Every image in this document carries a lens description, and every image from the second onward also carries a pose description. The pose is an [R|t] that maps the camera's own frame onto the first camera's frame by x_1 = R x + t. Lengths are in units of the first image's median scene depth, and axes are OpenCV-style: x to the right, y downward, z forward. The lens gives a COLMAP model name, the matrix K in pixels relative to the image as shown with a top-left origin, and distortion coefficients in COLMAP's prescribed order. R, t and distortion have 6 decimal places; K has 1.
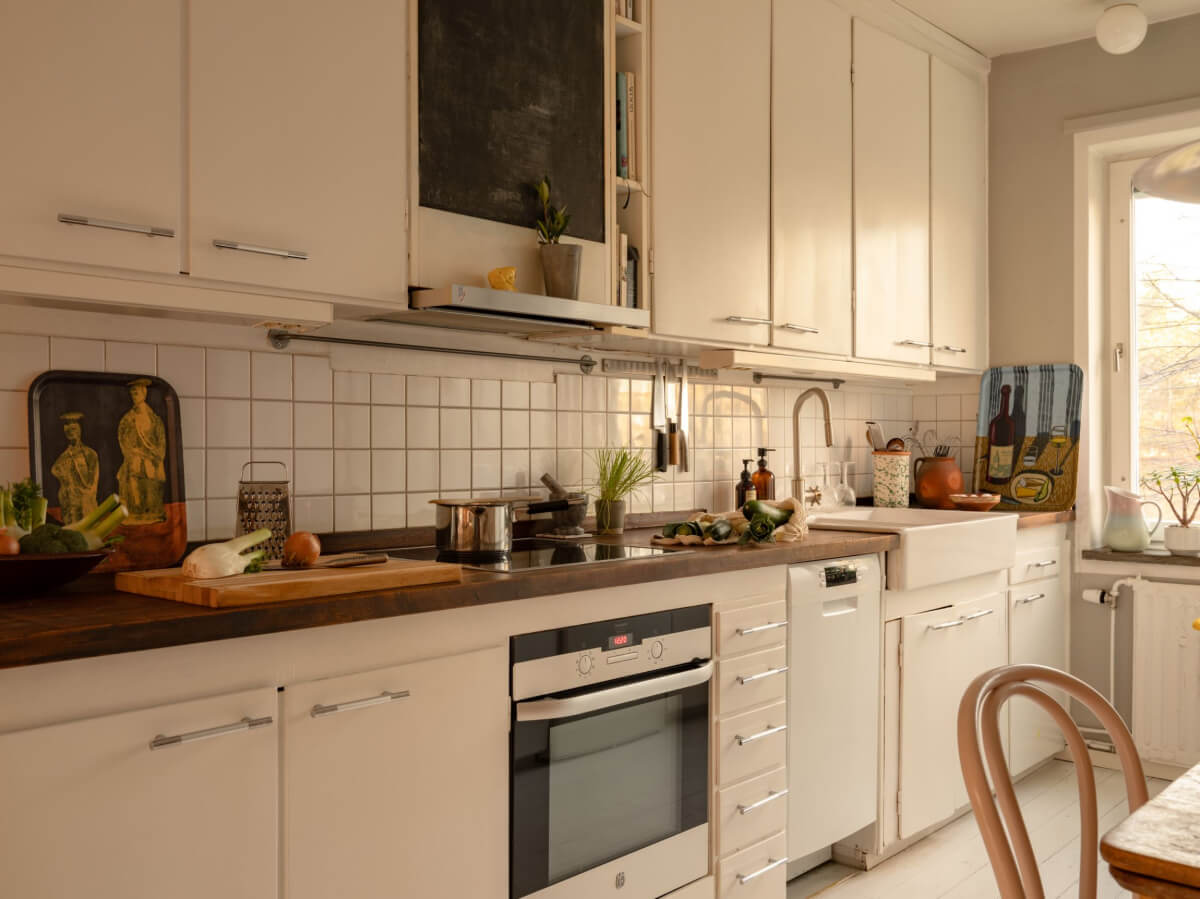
lens RADIAL K [[1138.1, 0, 600.0], [0, 1138.1, 449.5], [0, 0, 1]] dist [-0.003023, -0.000006]
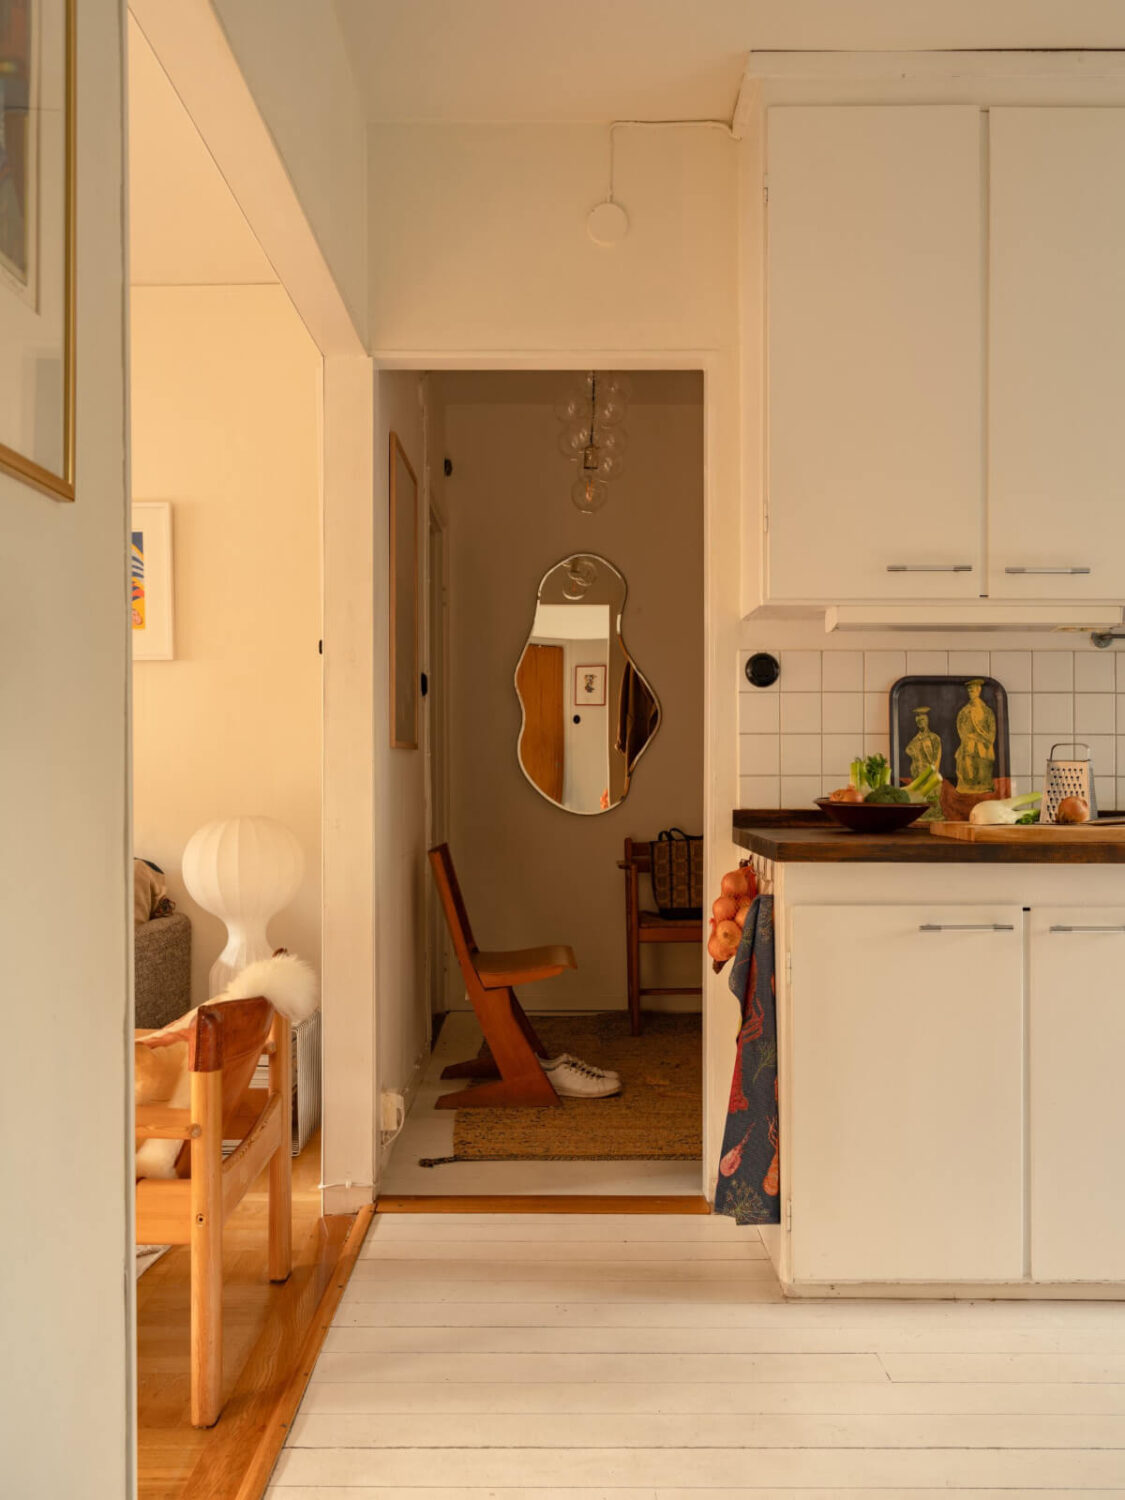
lens RADIAL K [[1422.6, 0, 562.5], [0, 1422.6, 750.0], [0, 0, 1]] dist [-0.003023, -0.000006]
pose [[0.665689, -0.012911, -0.746117, 0.289098], [-0.001355, 0.999828, -0.018509, 0.028565], [0.746228, 0.013332, 0.665557, -0.243006]]
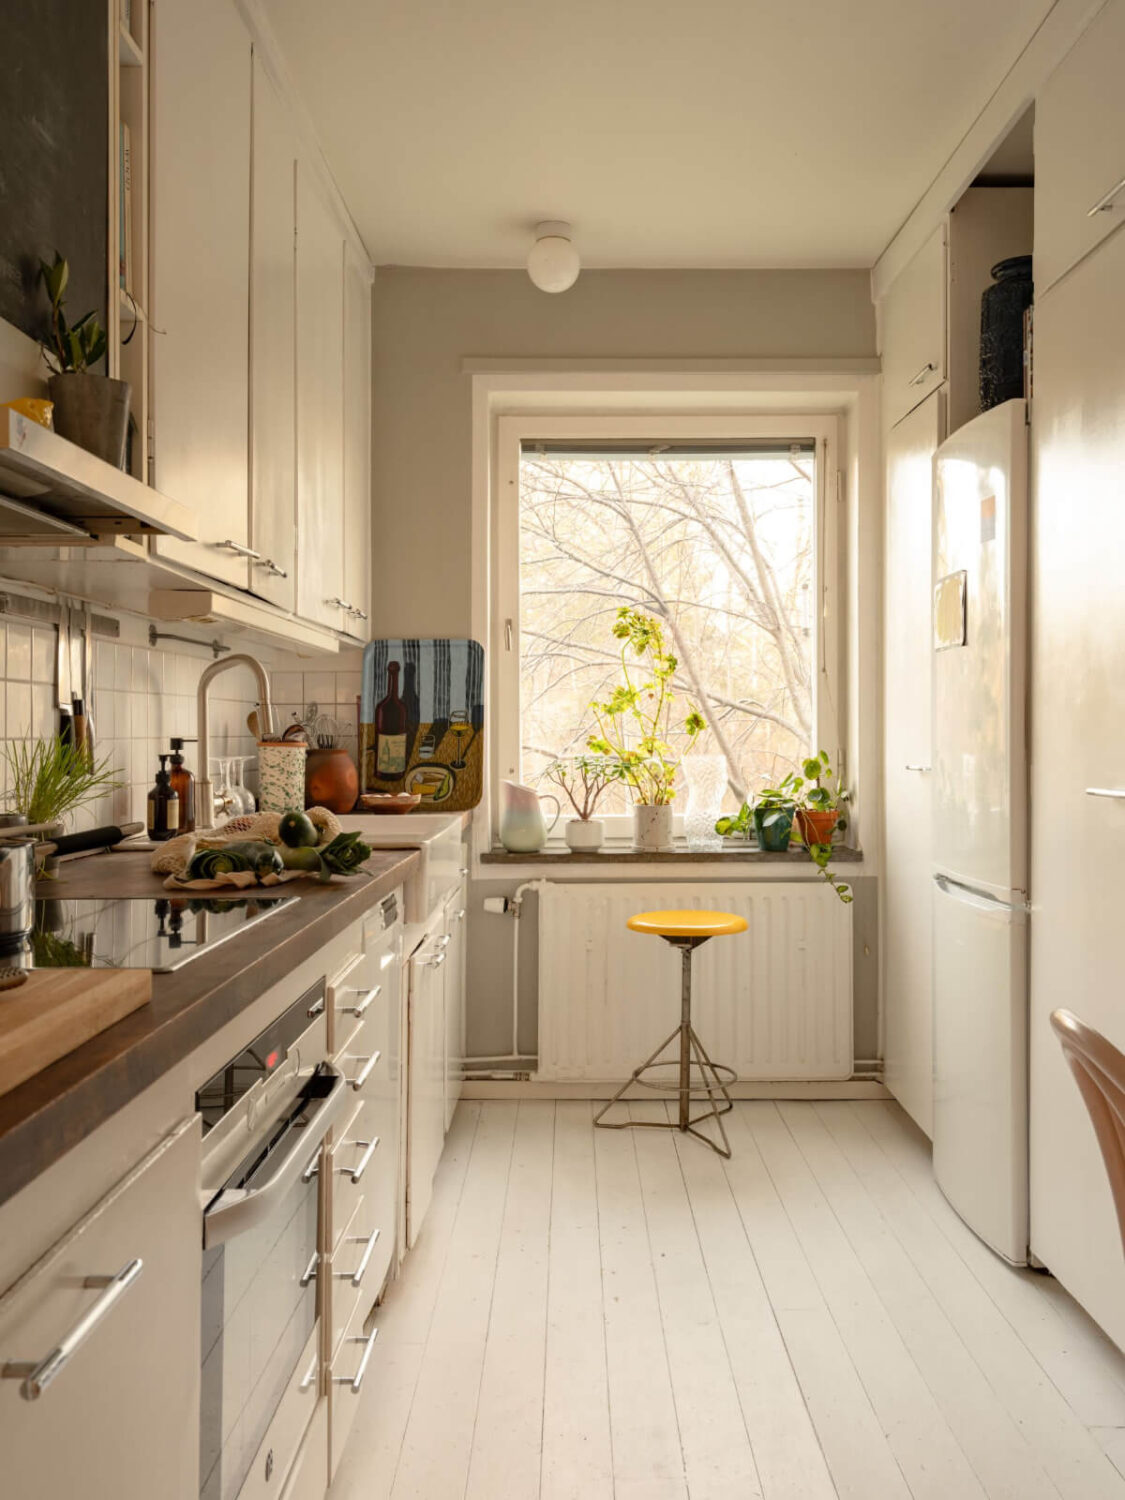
lens RADIAL K [[1272.1, 0, 592.3], [0, 1272.1, 732.9], [0, 0, 1]] dist [0.000223, 0.002091]
pose [[0.735910, -0.002190, 0.677076, -0.201911], [0.007025, 0.999966, -0.004401, 0.000868], [-0.677043, 0.007995, 0.735900, 0.260231]]
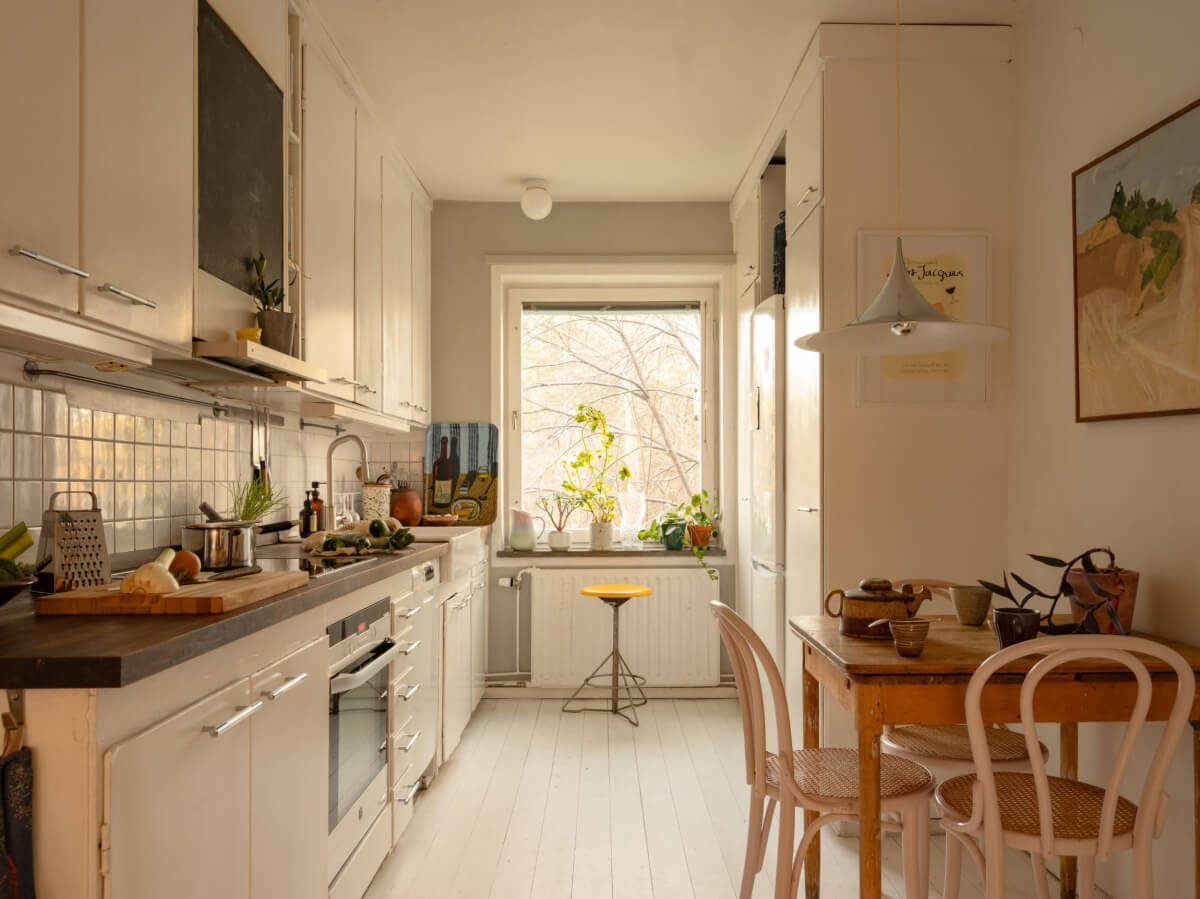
lens RADIAL K [[937.7, 0, 626.4], [0, 937.7, 482.5], [0, 0, 1]] dist [-0.003338, -0.003348]
pose [[0.730233, -0.003973, 0.683187, -0.320475], [0.008226, 0.999962, -0.002976, 0.005796], [-0.683149, 0.007793, 0.730238, 0.010321]]
